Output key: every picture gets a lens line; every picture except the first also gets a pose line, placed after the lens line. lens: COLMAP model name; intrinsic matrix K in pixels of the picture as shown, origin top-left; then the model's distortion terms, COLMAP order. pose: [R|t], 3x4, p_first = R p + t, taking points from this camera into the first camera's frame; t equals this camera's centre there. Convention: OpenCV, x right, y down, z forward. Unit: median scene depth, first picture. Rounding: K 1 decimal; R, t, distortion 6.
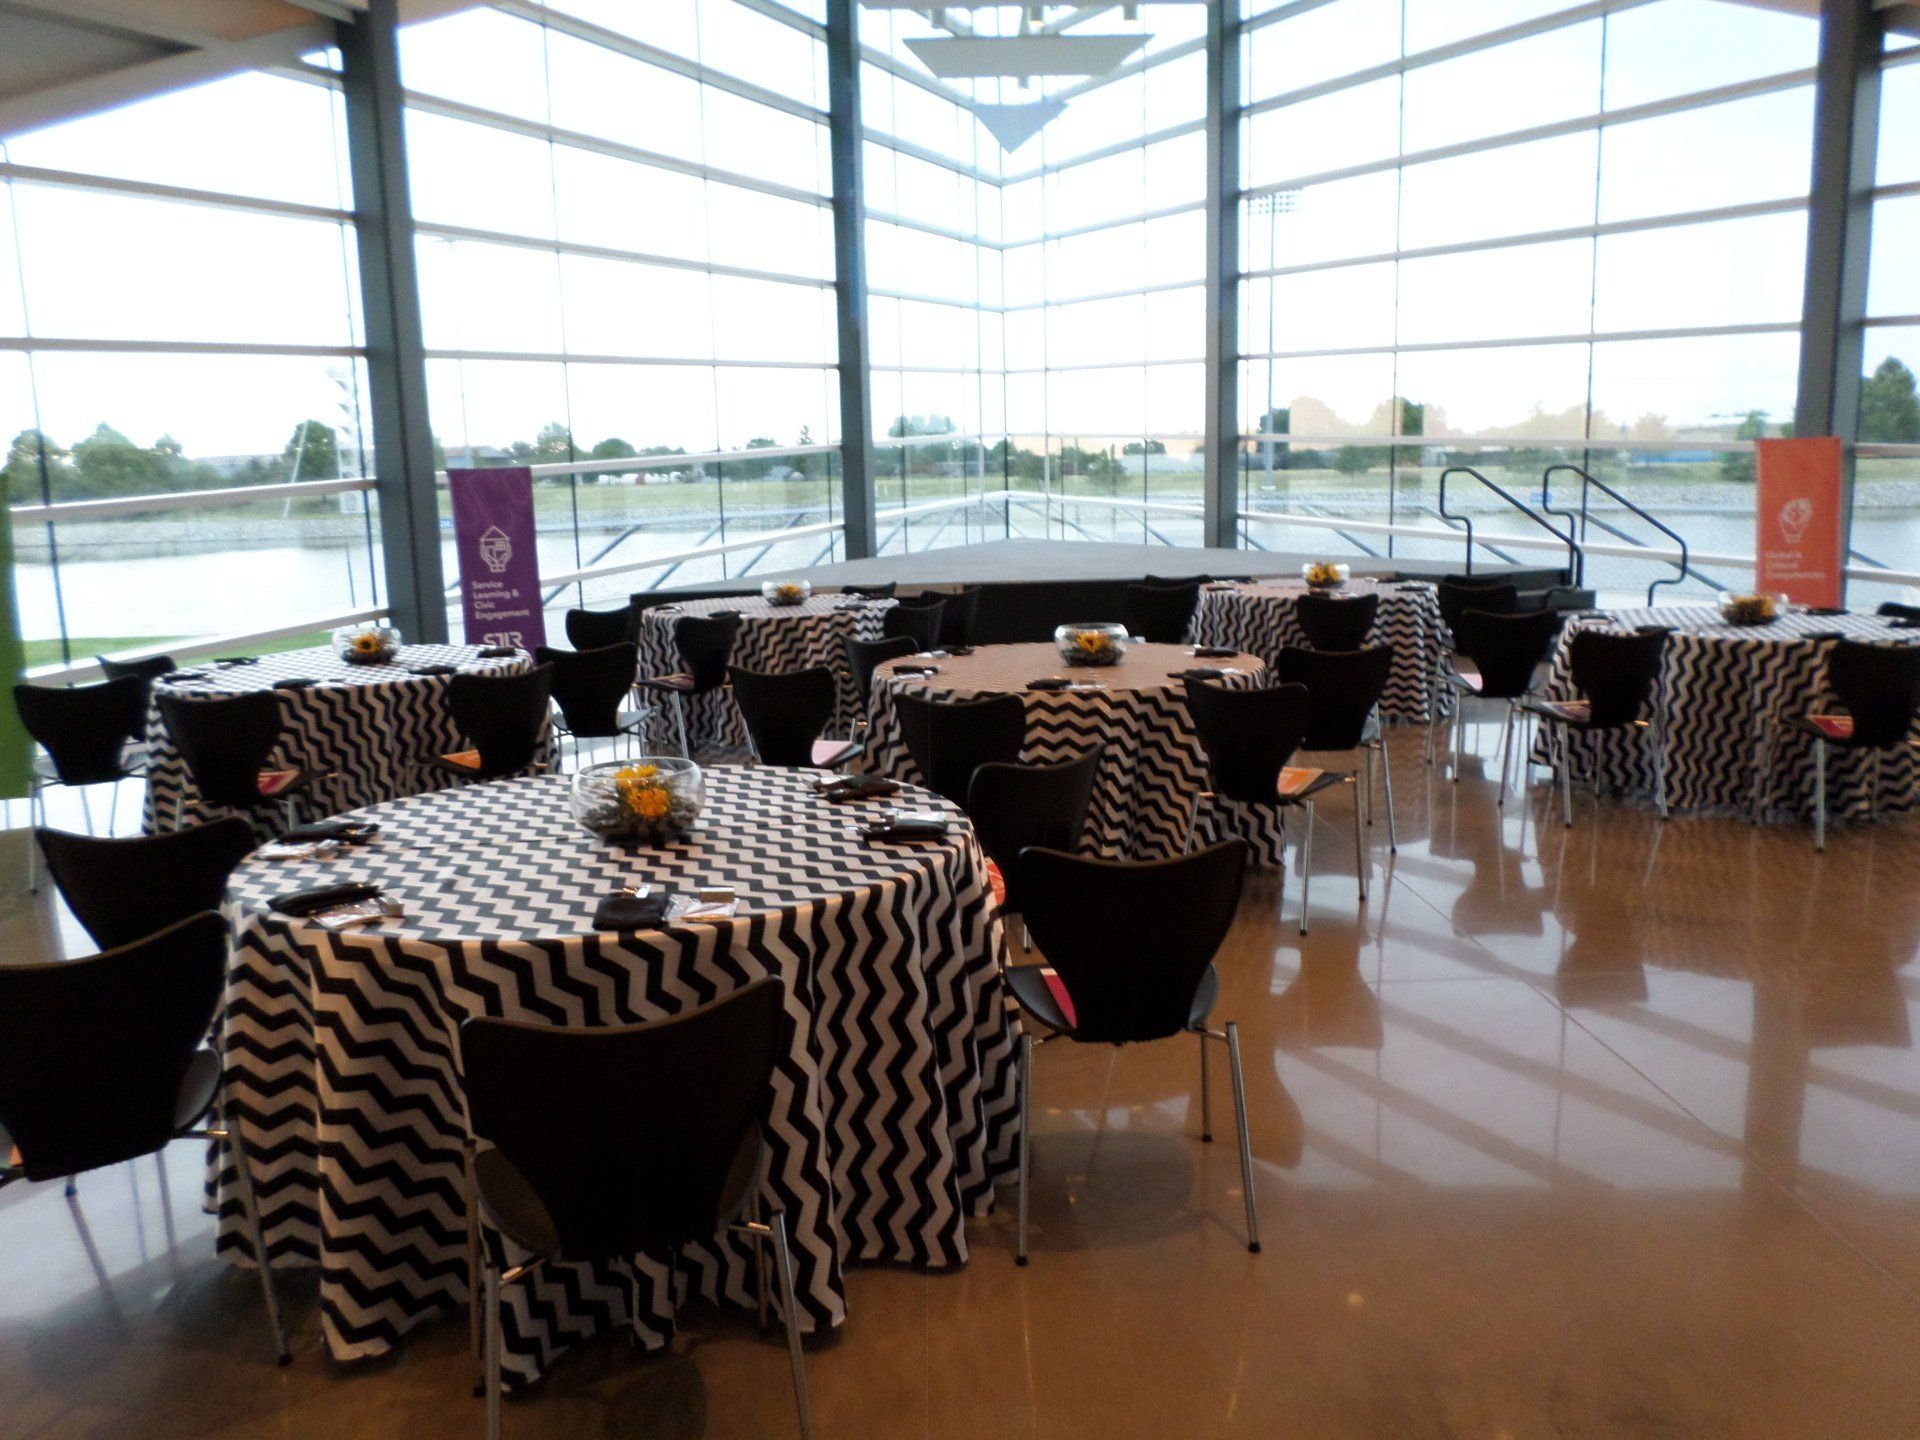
lens RADIAL K [[1433.8, 0, 950.9], [0, 1433.8, 723.8], [0, 0, 1]] dist [-0.007298, 0.006165]
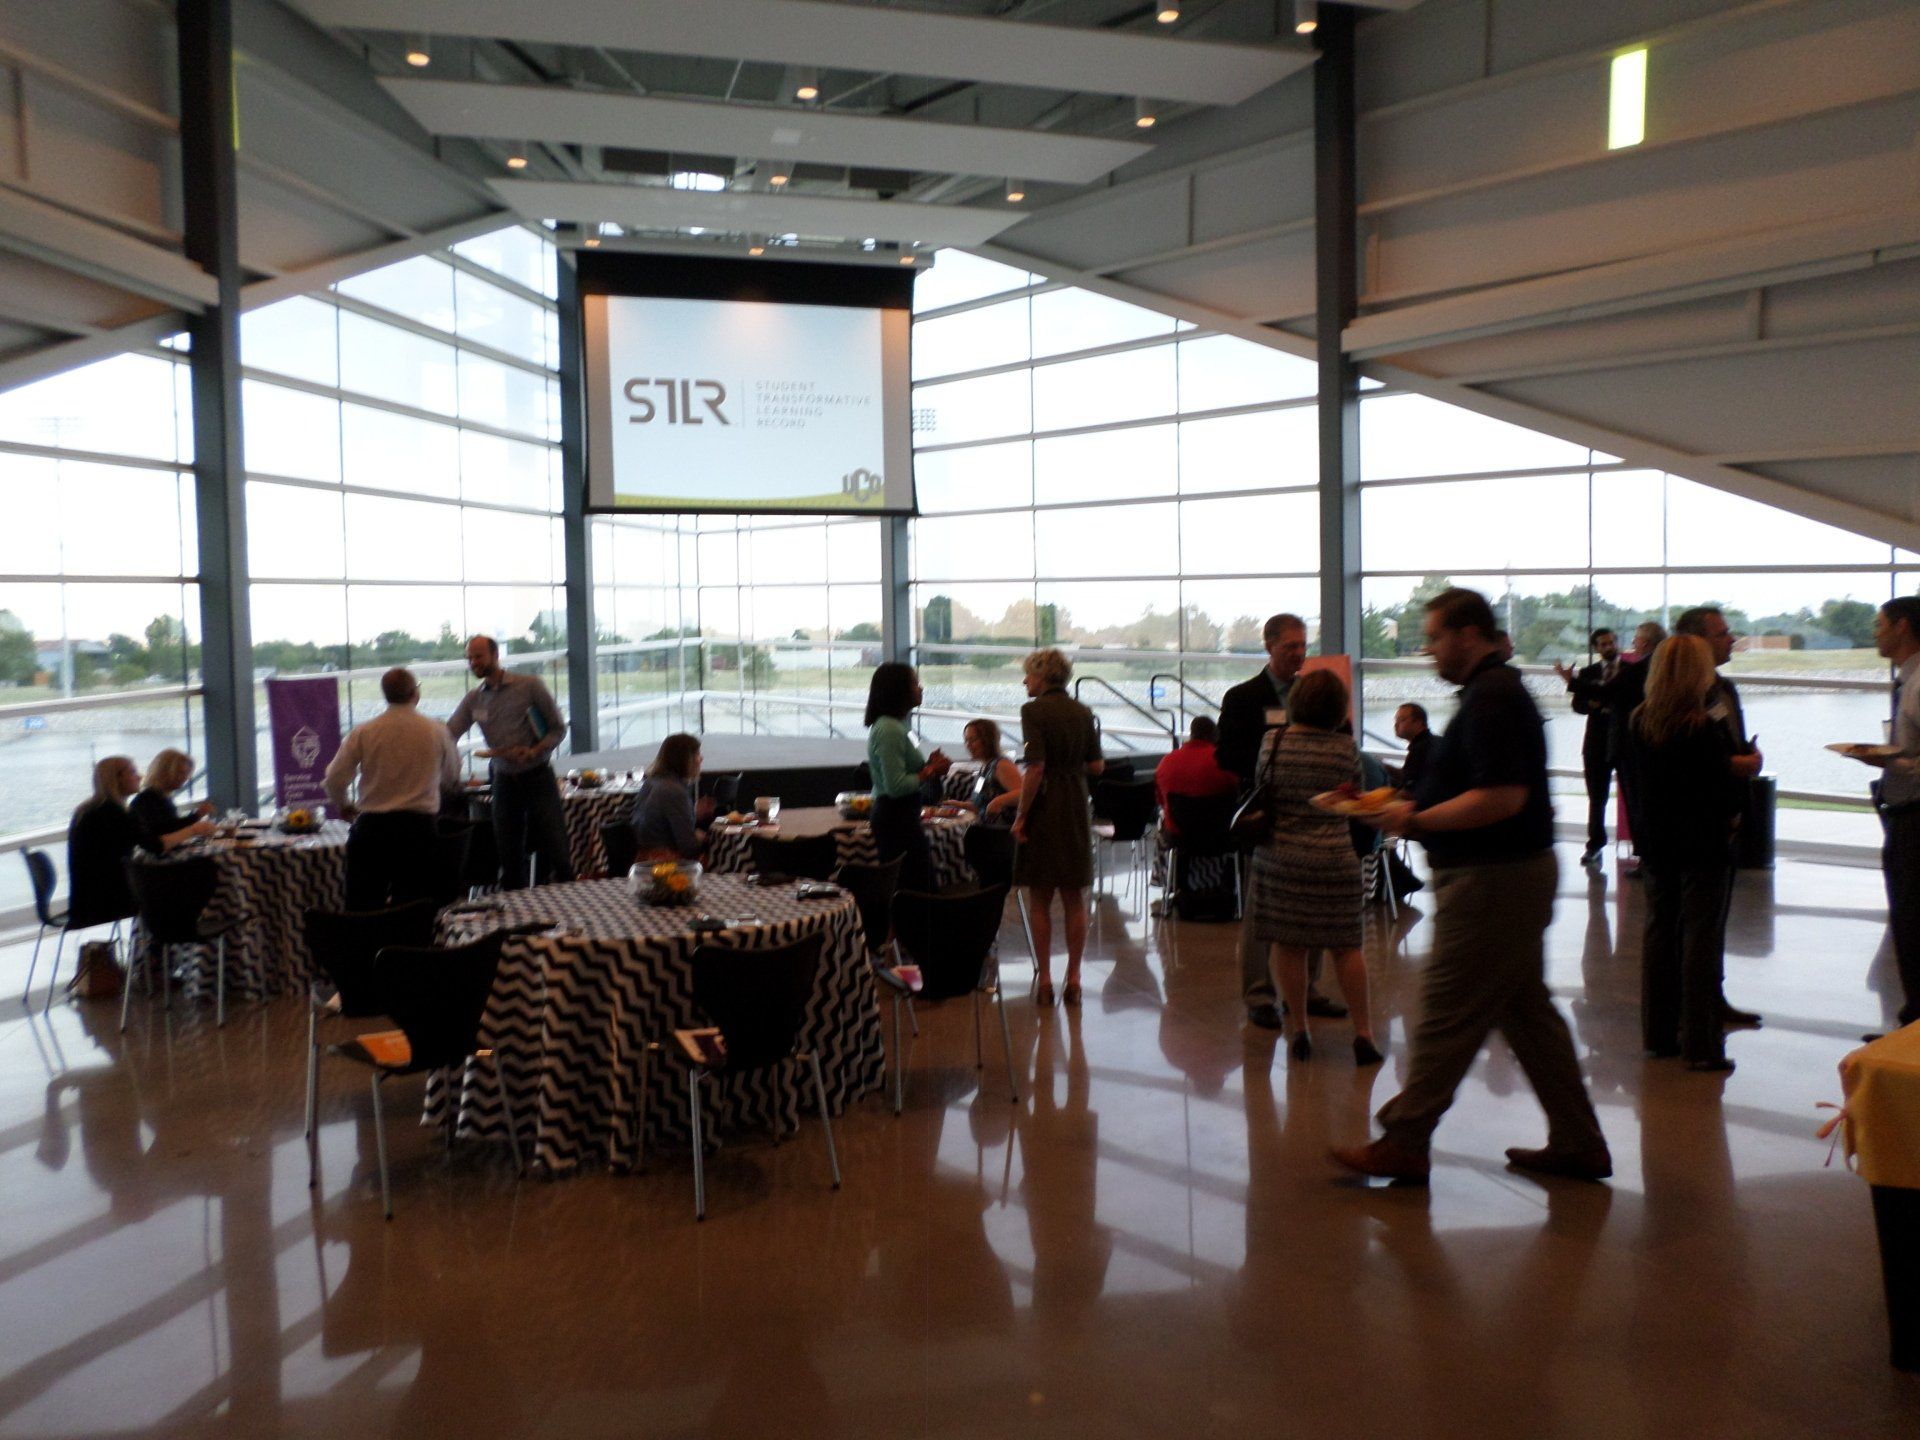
lens RADIAL K [[1439.4, 0, 960.0], [0, 1439.4, 720.0], [0, 0, 1]] dist [-0.007890, -0.001527]
pose [[0.968977, -0.005900, 0.247079, -0.093186], [0.039673, 0.990464, -0.131936, 0.031399], [-0.243945, 0.137646, 0.959971, -0.249957]]
